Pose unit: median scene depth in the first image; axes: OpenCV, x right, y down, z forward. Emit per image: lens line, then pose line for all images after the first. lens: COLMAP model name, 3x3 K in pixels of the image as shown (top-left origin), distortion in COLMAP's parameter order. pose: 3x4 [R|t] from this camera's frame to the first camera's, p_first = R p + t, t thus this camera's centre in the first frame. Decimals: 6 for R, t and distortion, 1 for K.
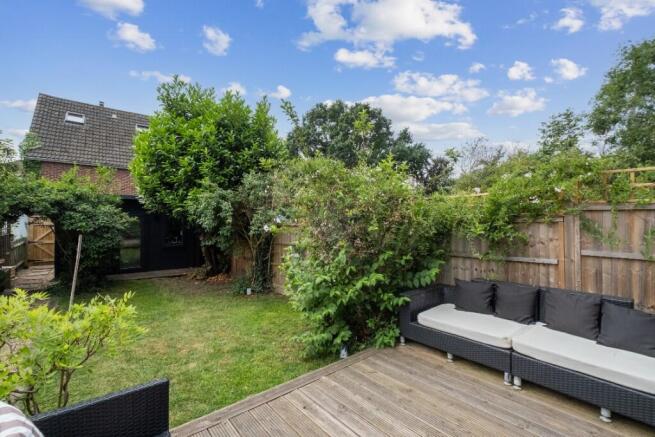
lens RADIAL K [[287.6, 0, 326.0], [0, 287.6, 221.3], [0, 0, 1]] dist [-0.003761, -0.000727]
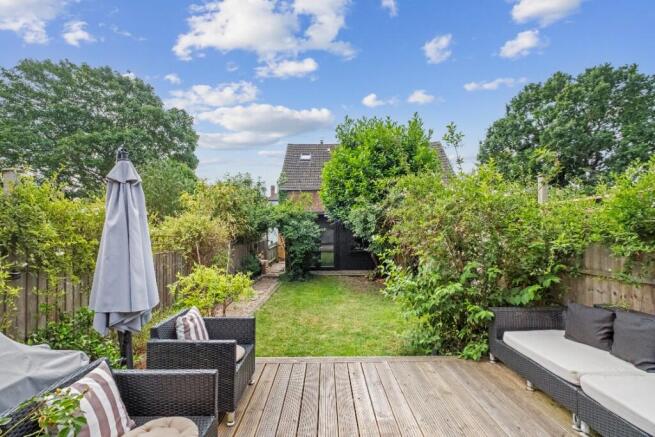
lens RADIAL K [[292.5, 0, 327.4], [0, 292.5, 225.2], [0, 0, 1]] dist [-0.008450, -0.000500]
pose [[0.767552, -0.022217, -0.640602, 0.271898], [0.014696, 0.999746, -0.017065, -0.006515], [0.640819, 0.003683, 0.767683, -0.045506]]
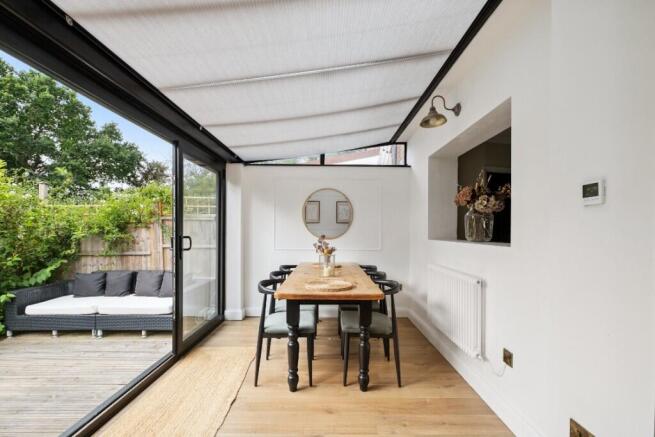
lens RADIAL K [[289.9, 0, 328.9], [0, 289.9, 231.0], [0, 0, 1]] dist [-0.001615, -0.000260]
pose [[0.645214, -0.007962, 0.763960, 0.122344], [0.000352, 0.999949, 0.010124, 0.004959], [-0.764002, -0.006263, 0.645184, -0.370411]]
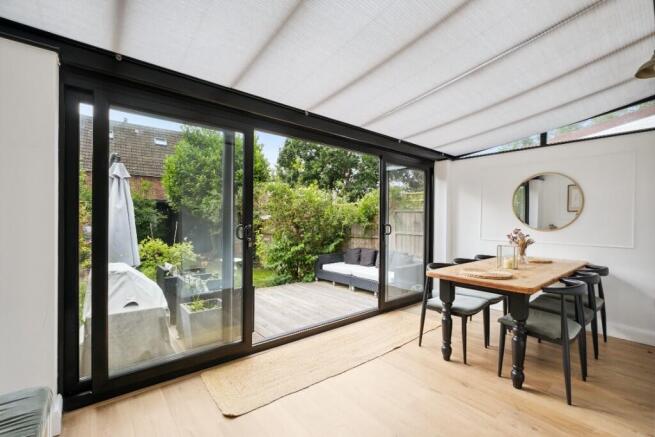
lens RADIAL K [[287.6, 0, 326.0], [0, 287.6, 221.3], [0, 0, 1]] dist [-0.003761, -0.000727]
pose [[0.999801, -0.001741, -0.019892, 0.211285], [0.001896, 0.999968, 0.007816, 0.006184], [0.019878, -0.007852, 0.999772, -0.528462]]
